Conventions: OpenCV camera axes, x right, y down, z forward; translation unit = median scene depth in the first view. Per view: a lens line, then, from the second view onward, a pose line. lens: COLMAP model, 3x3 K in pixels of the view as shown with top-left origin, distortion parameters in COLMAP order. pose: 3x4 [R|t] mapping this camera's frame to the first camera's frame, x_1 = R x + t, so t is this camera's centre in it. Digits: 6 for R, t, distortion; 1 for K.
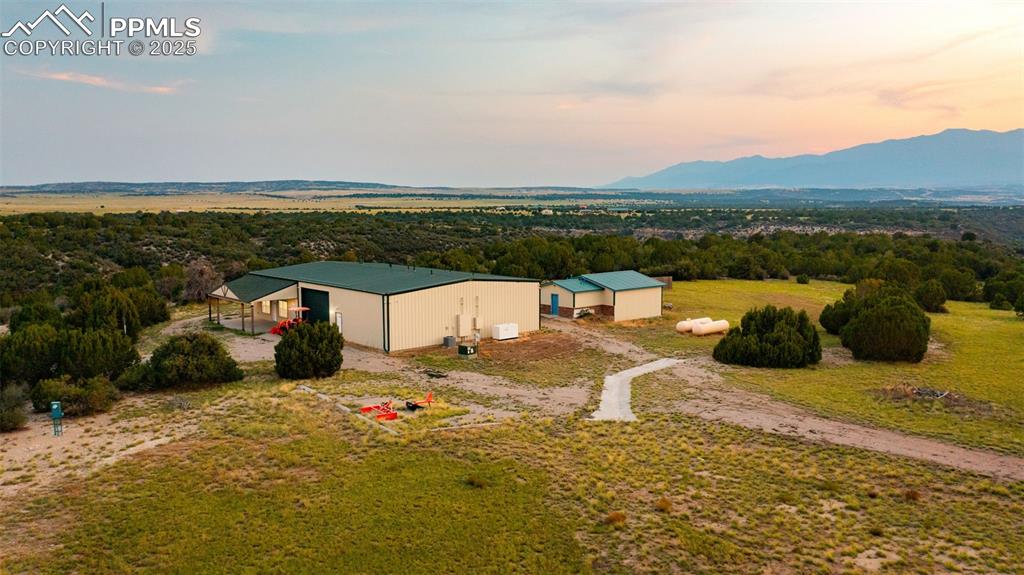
lens RADIAL K [[809.1, 0, 512.0], [0, 809.1, 287.5], [0, 0, 1]] dist [-0.017634, 0.003544]
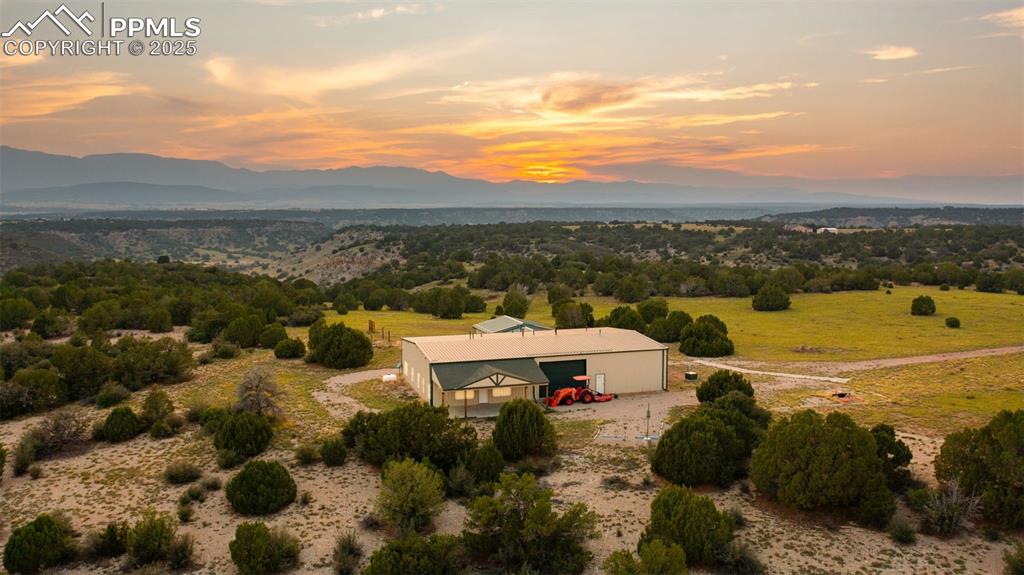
lens RADIAL K [[809.1, 0, 512.0], [0, 809.1, 287.5], [0, 0, 1]] dist [-0.017634, 0.003544]
pose [[0.382041, -0.083406, 0.920374, -0.627876], [0.095848, 0.994124, 0.050303, -0.078538], [-0.919161, 0.068998, 0.387791, 0.291269]]
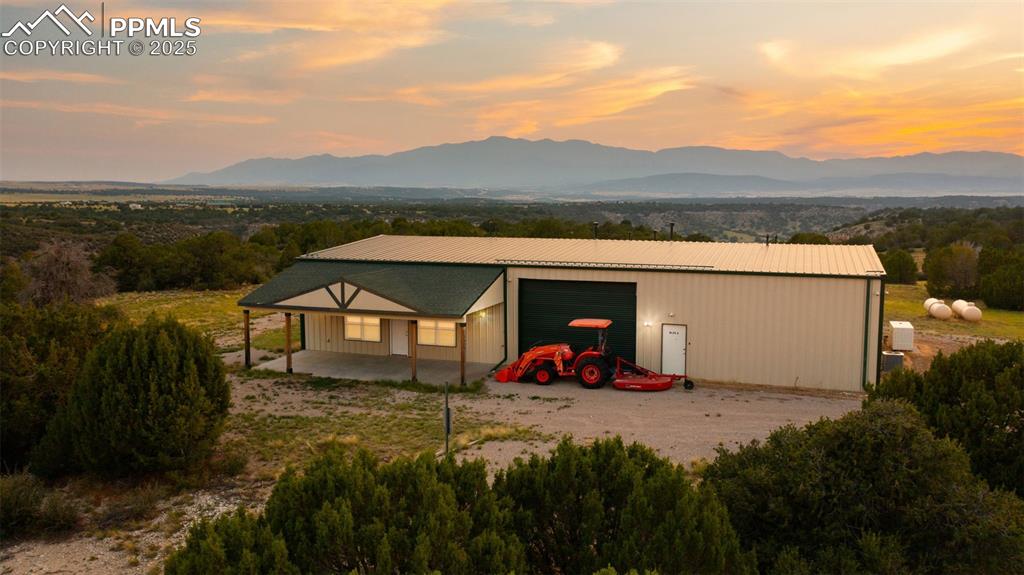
lens RADIAL K [[809.1, 0, 512.0], [0, 809.1, 287.5], [0, 0, 1]] dist [-0.017634, 0.003544]
pose [[0.869426, -0.045945, 0.491922, -0.243217], [0.044724, 0.998898, 0.014251, -0.000694], [-0.492034, 0.009610, 0.870523, 0.285771]]
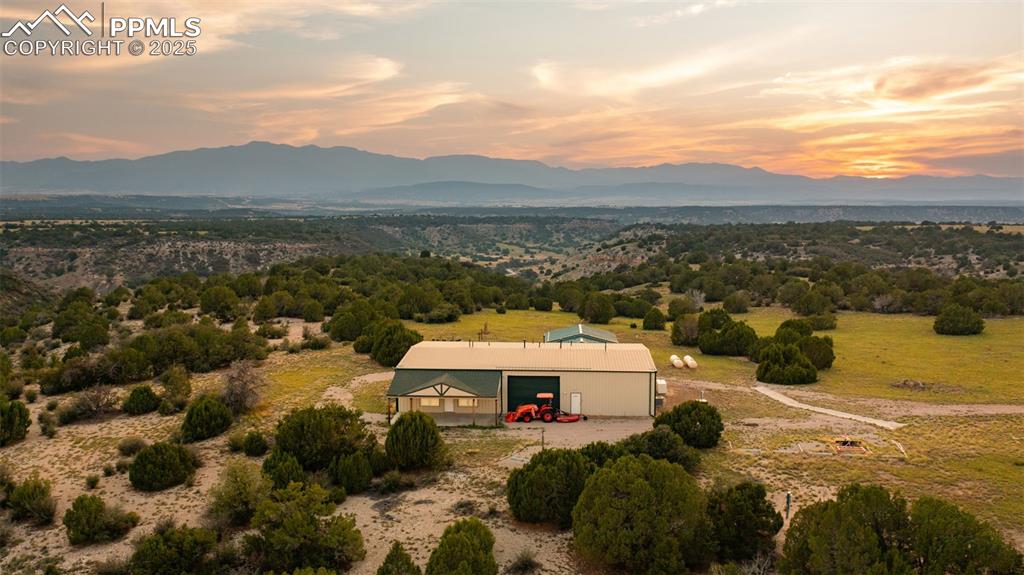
lens RADIAL K [[810.7, 0, 512.3], [0, 810.7, 270.6], [0, 0, 1]] dist [-0.015670, 0.004035]
pose [[0.696926, -0.050090, 0.715392, -0.501672], [0.070444, 0.997515, 0.001217, -0.068960], [-0.713675, 0.049547, 0.698722, 0.110583]]
